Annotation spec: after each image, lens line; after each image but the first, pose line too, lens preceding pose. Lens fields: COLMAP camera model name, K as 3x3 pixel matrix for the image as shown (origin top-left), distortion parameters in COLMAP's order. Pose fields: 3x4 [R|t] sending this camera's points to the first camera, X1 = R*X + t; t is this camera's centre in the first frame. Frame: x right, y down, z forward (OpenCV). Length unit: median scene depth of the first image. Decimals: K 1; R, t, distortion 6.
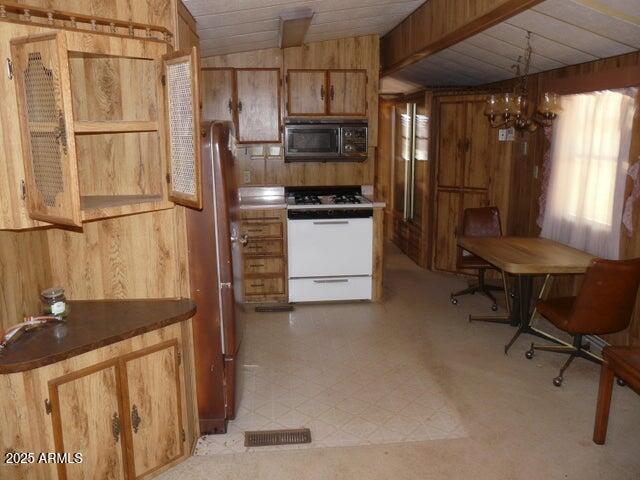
lens RADIAL K [[526.6, 0, 317.6], [0, 526.6, 237.8], [0, 0, 1]] dist [-0.081204, 0.093705]
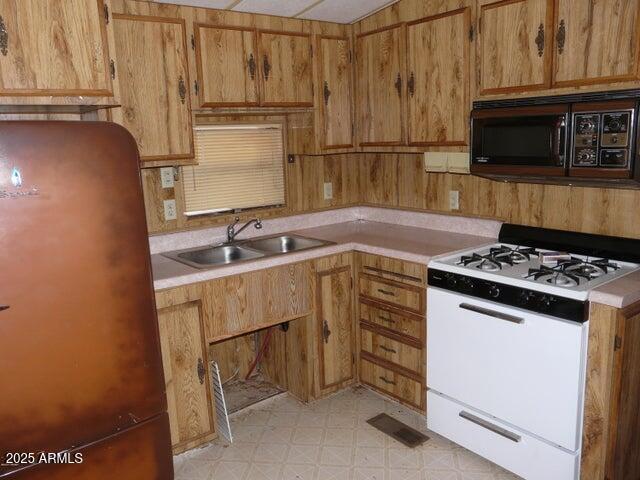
lens RADIAL K [[526.6, 0, 317.6], [0, 526.6, 237.8], [0, 0, 1]] dist [-0.081204, 0.093705]
pose [[0.531198, 0.142711, -0.835142, 0.321145], [-0.131186, 0.987678, 0.085335, -0.112376], [0.837030, 0.064230, 0.543374, 0.581903]]
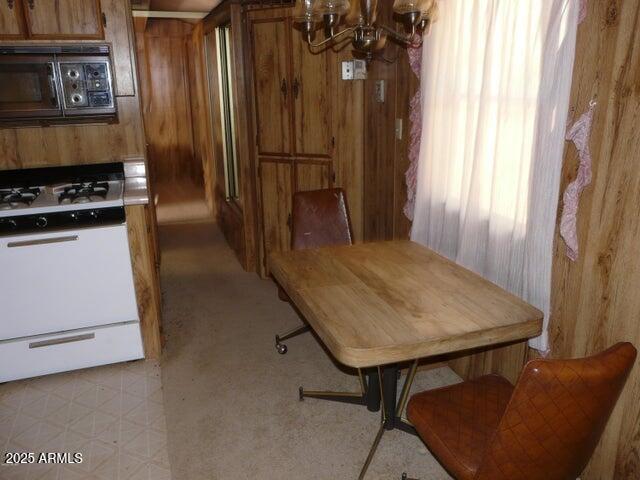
lens RADIAL K [[526.6, 0, 317.6], [0, 526.6, 237.8], [0, 0, 1]] dist [-0.081204, 0.093705]
pose [[0.973032, -0.081003, 0.215978, 0.179595], [0.060048, 0.992982, 0.101890, -0.066920], [-0.222715, -0.086173, 0.971068, 0.403938]]
